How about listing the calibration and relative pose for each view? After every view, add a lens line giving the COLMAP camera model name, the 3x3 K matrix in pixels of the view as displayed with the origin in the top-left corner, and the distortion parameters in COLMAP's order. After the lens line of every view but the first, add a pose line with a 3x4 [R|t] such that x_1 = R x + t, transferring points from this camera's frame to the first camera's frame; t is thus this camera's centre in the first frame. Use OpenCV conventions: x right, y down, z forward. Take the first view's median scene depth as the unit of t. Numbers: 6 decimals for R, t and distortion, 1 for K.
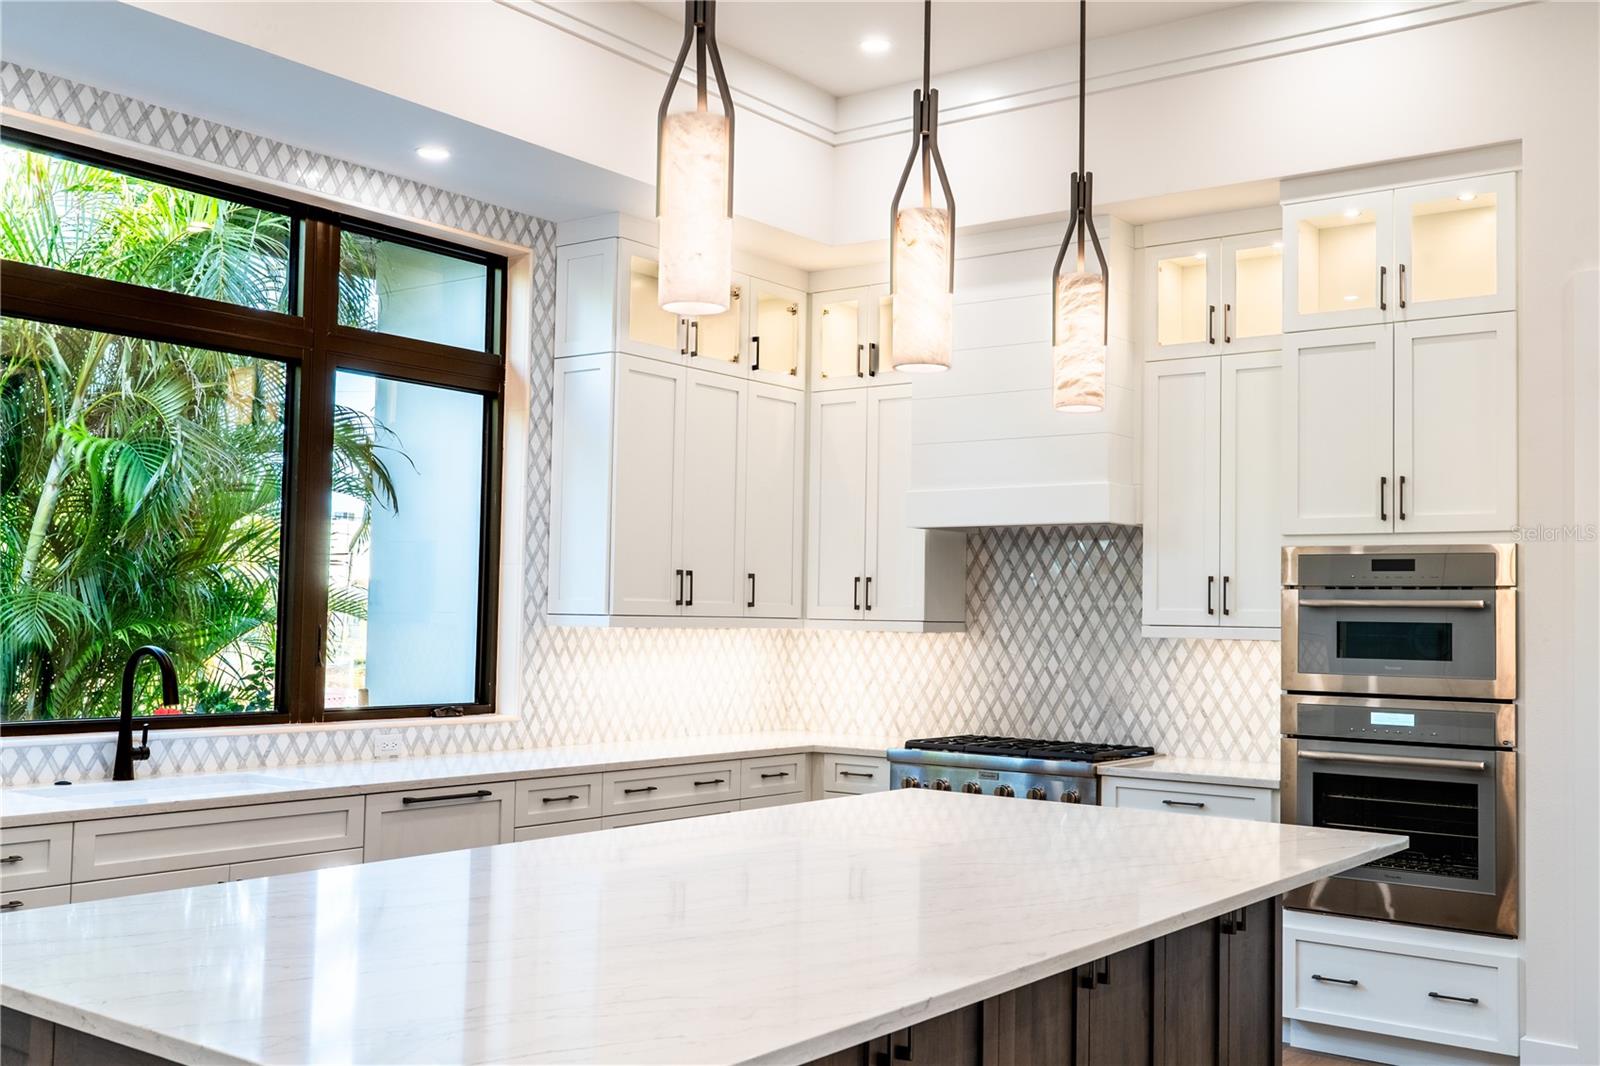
lens RADIAL K [[1609.1, 0, 794.4], [0, 1609.1, 544.6], [0, 0, 1]] dist [0.028559, 0.000000]
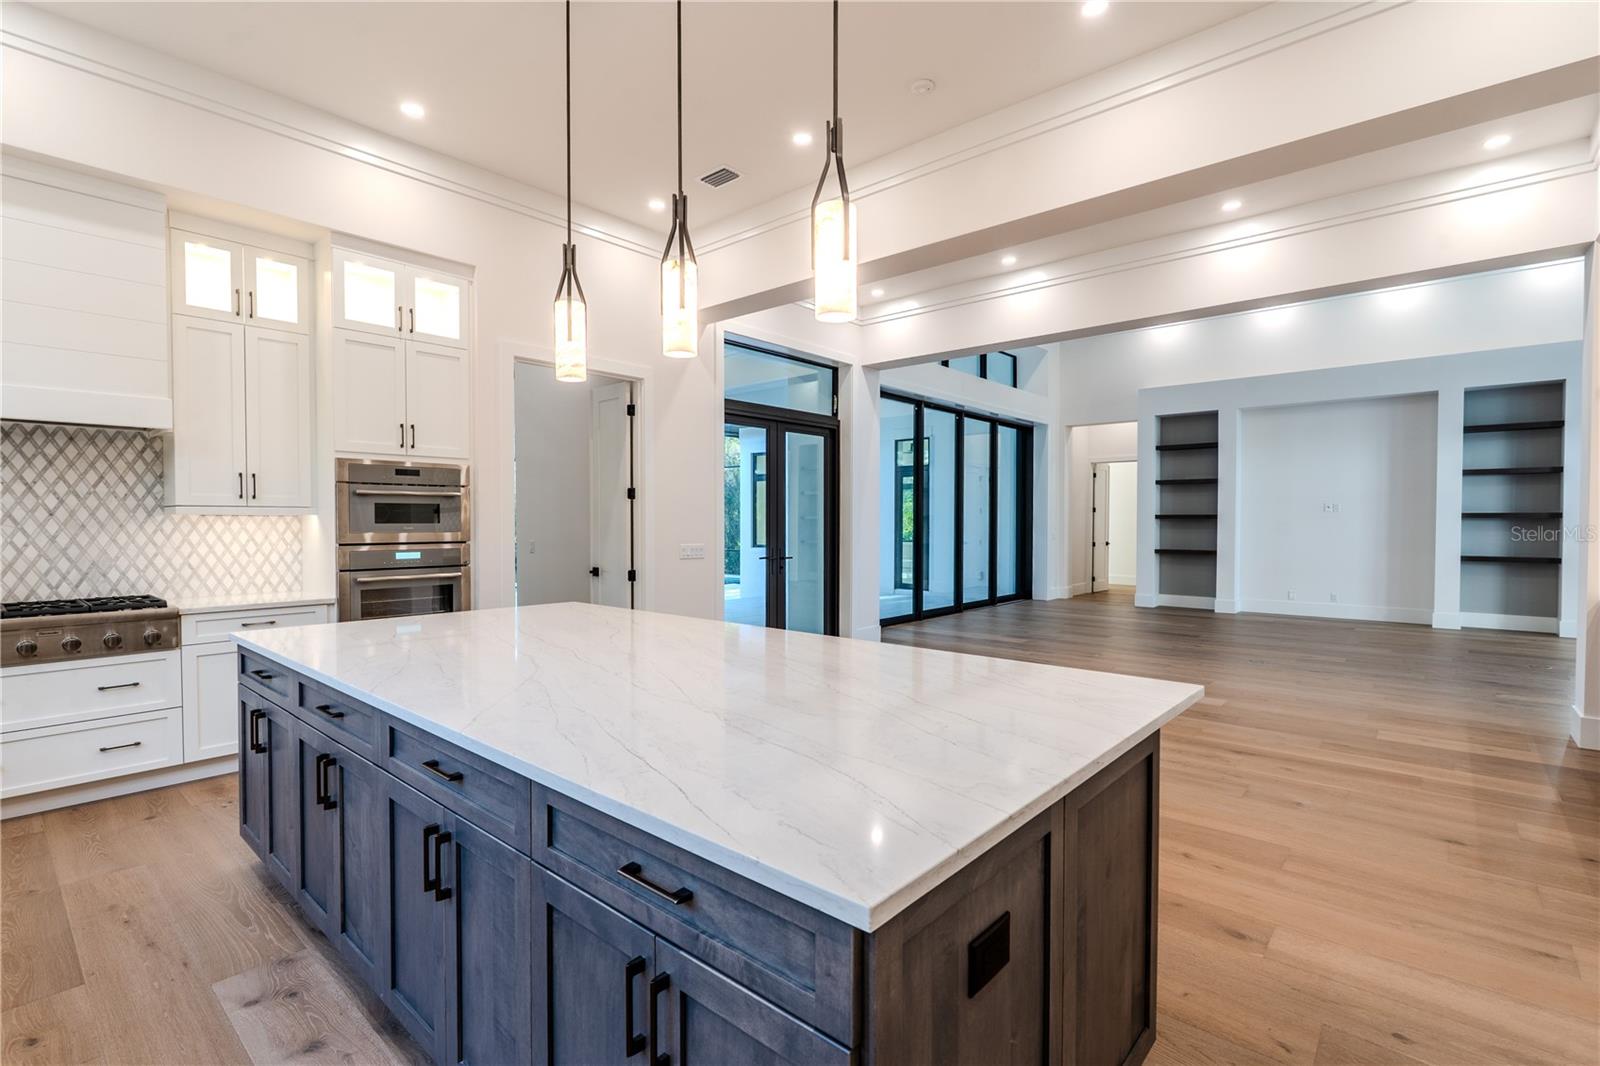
lens RADIAL K [[734.2, 0, 812.4], [0, 734.2, 534.1], [0, 0, 1]] dist [-0.002812, 0.000055]
pose [[0.068182, -0.037172, 0.996980, -0.357515], [-0.044666, 0.998190, 0.040271, 0.023560], [-0.996673, -0.047277, 0.066398, 0.394462]]
